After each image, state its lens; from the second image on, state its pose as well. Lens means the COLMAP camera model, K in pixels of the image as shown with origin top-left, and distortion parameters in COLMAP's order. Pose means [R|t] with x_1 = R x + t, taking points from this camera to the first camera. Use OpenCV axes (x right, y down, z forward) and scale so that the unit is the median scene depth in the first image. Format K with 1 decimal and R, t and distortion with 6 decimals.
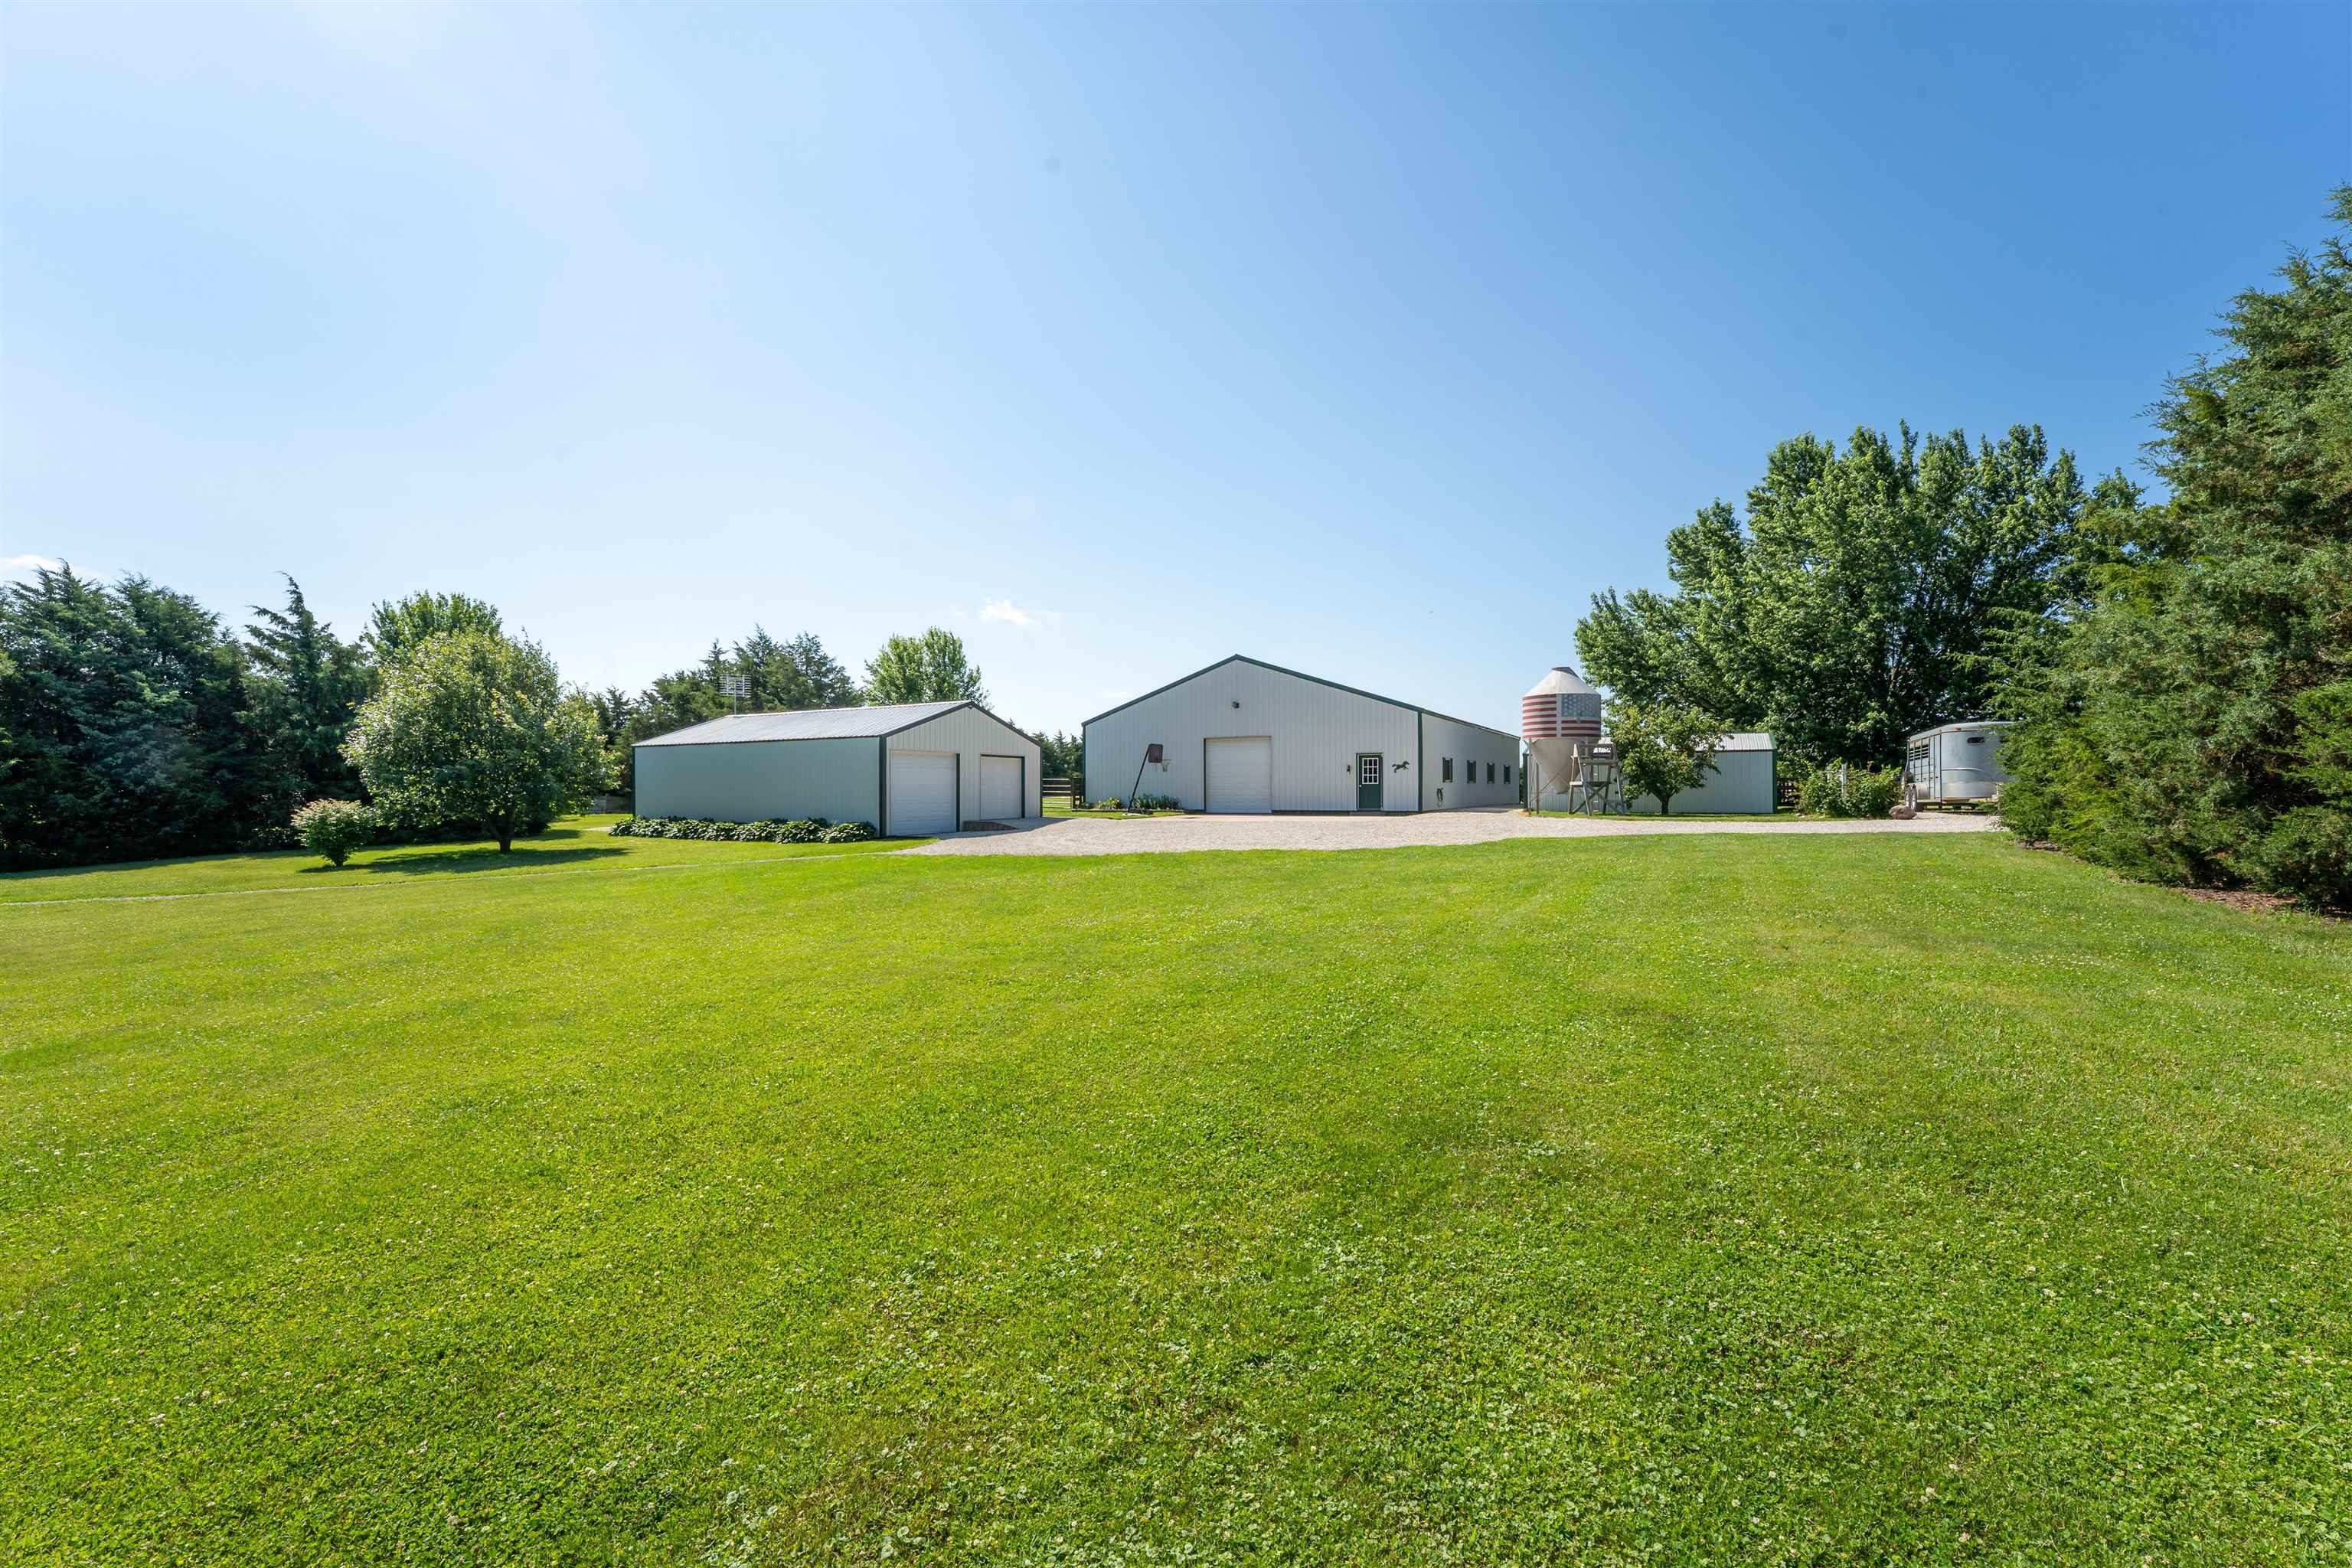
lens RADIAL K [[981.2, 0, 1176.0], [0, 981.2, 784.0], [0, 0, 1]] dist [-0.001461, -0.000136]
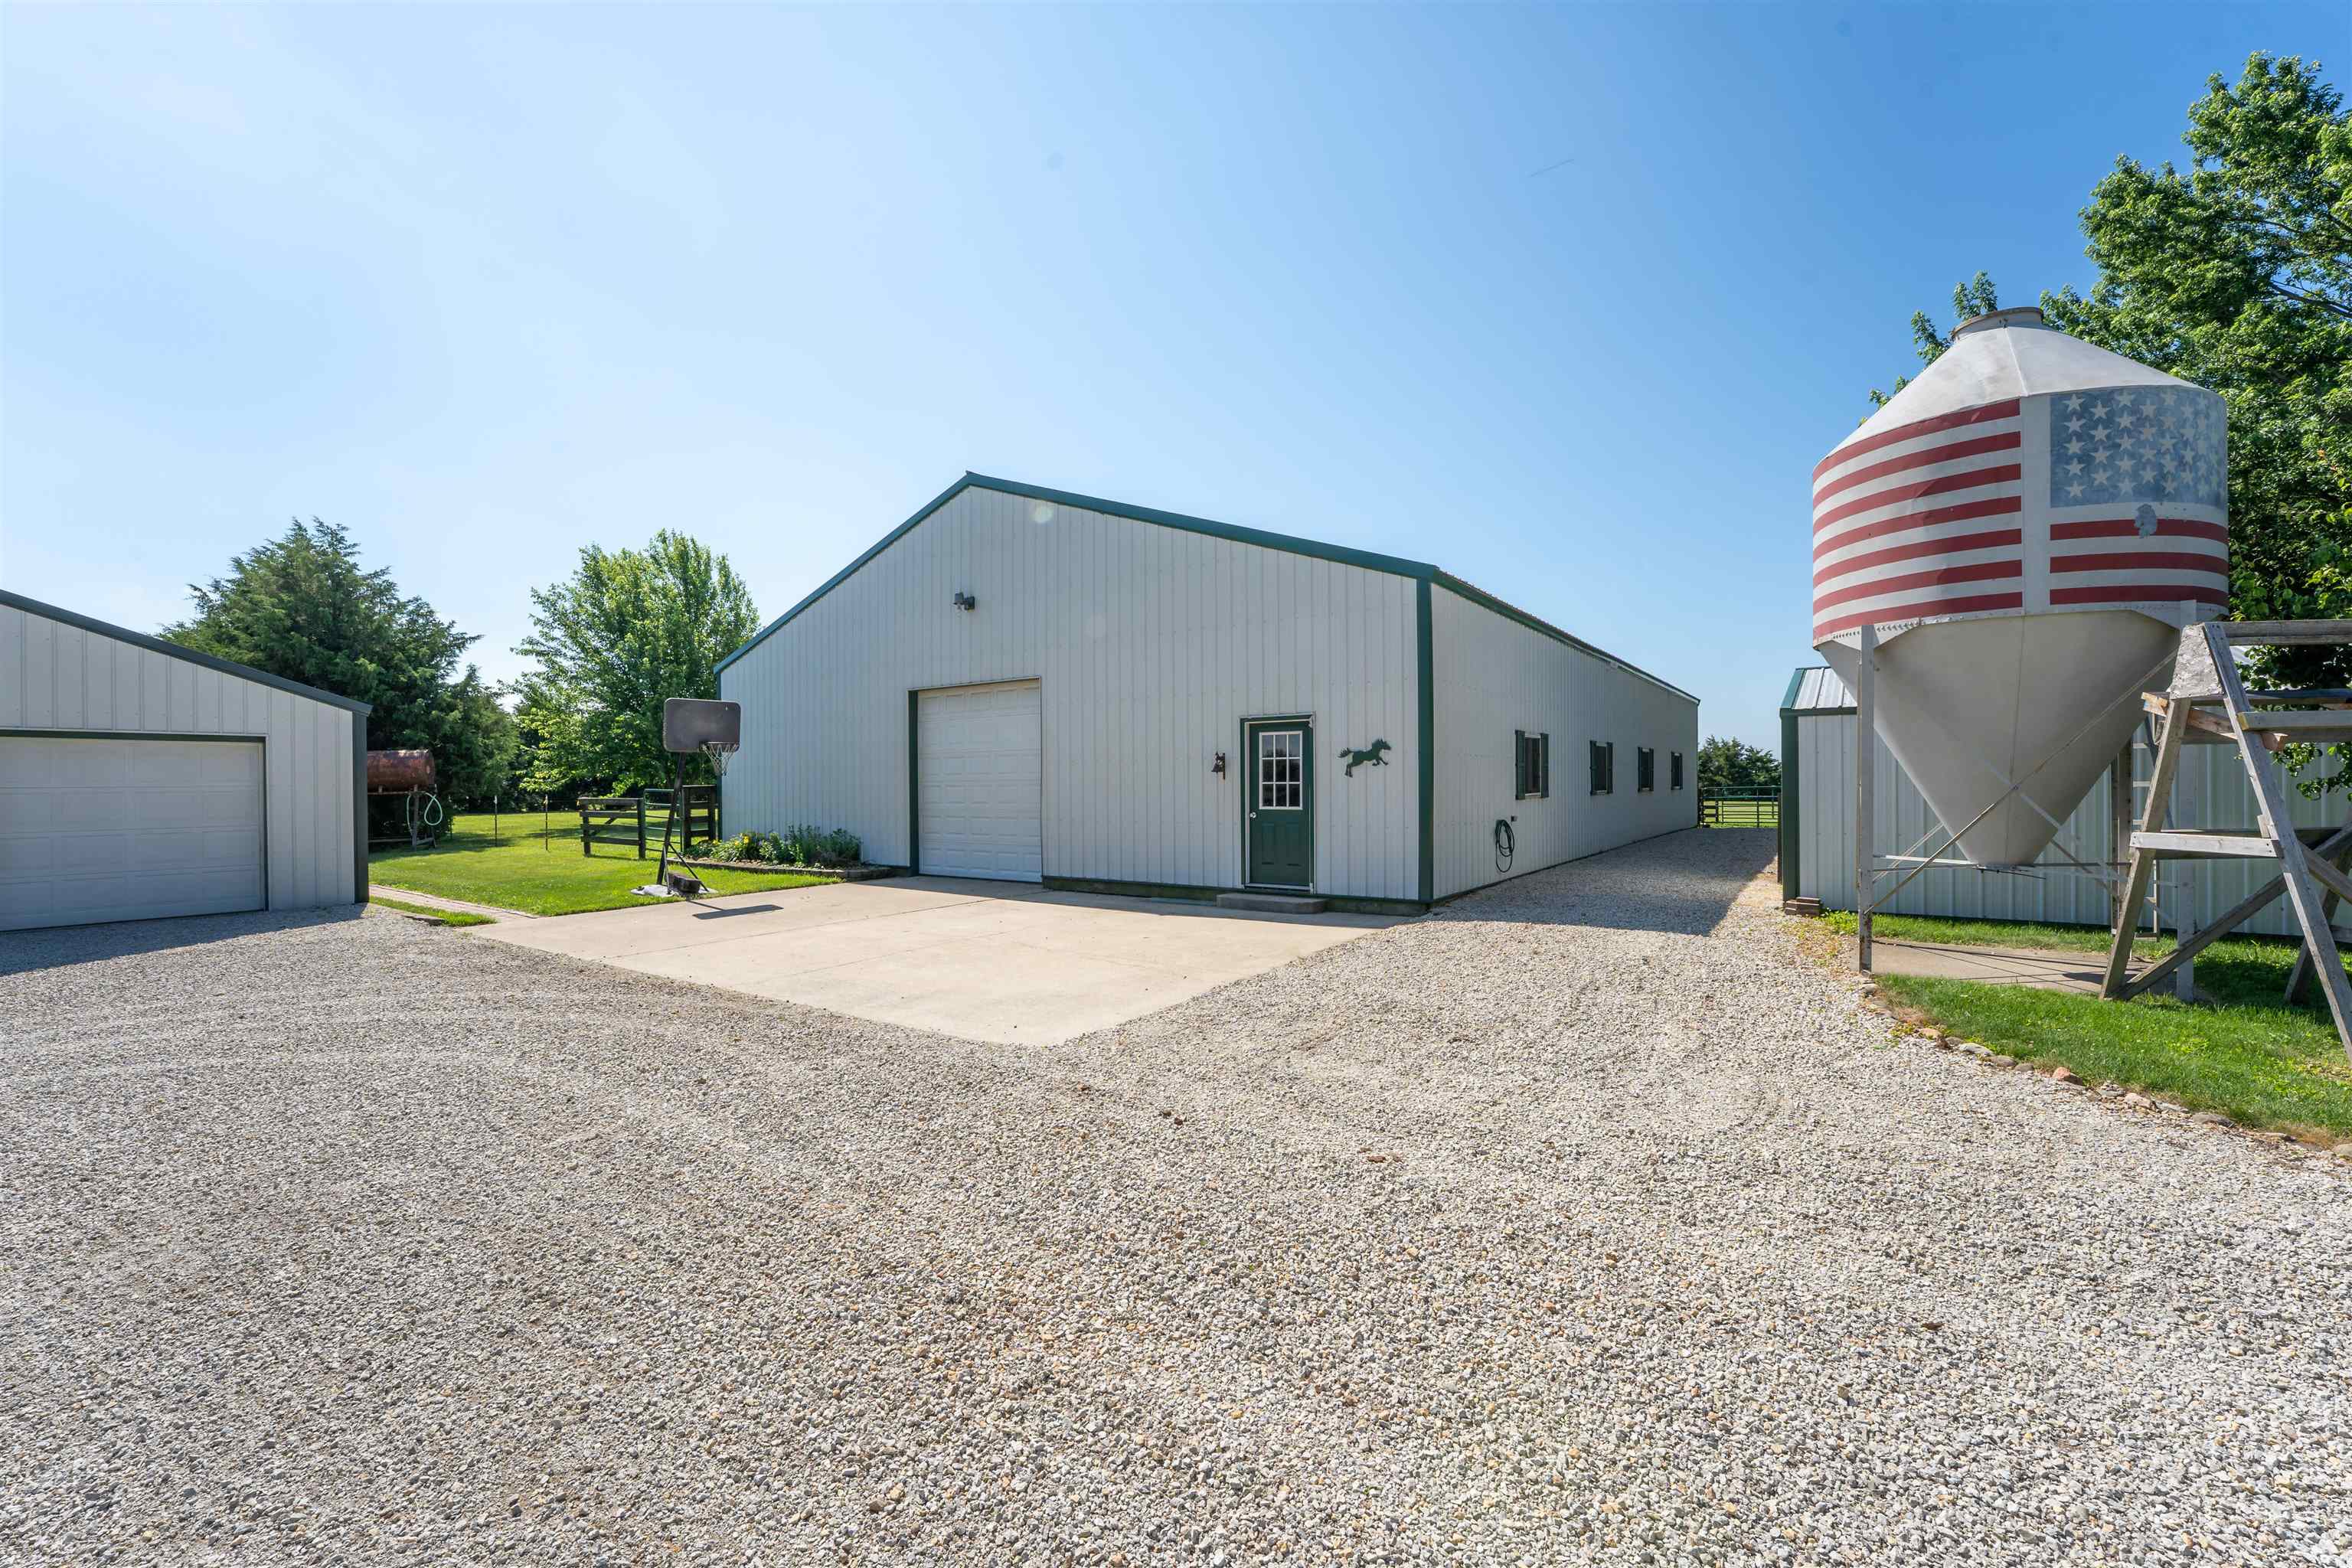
lens RADIAL K [[981.2, 0, 1176.0], [0, 981.2, 784.0], [0, 0, 1]] dist [-0.001461, -0.000136]
pose [[0.992823, -0.003980, -0.119526, 0.193360], [0.004707, 0.999972, 0.005804, -0.010327], [0.119499, -0.006325, 0.992814, 0.636434]]
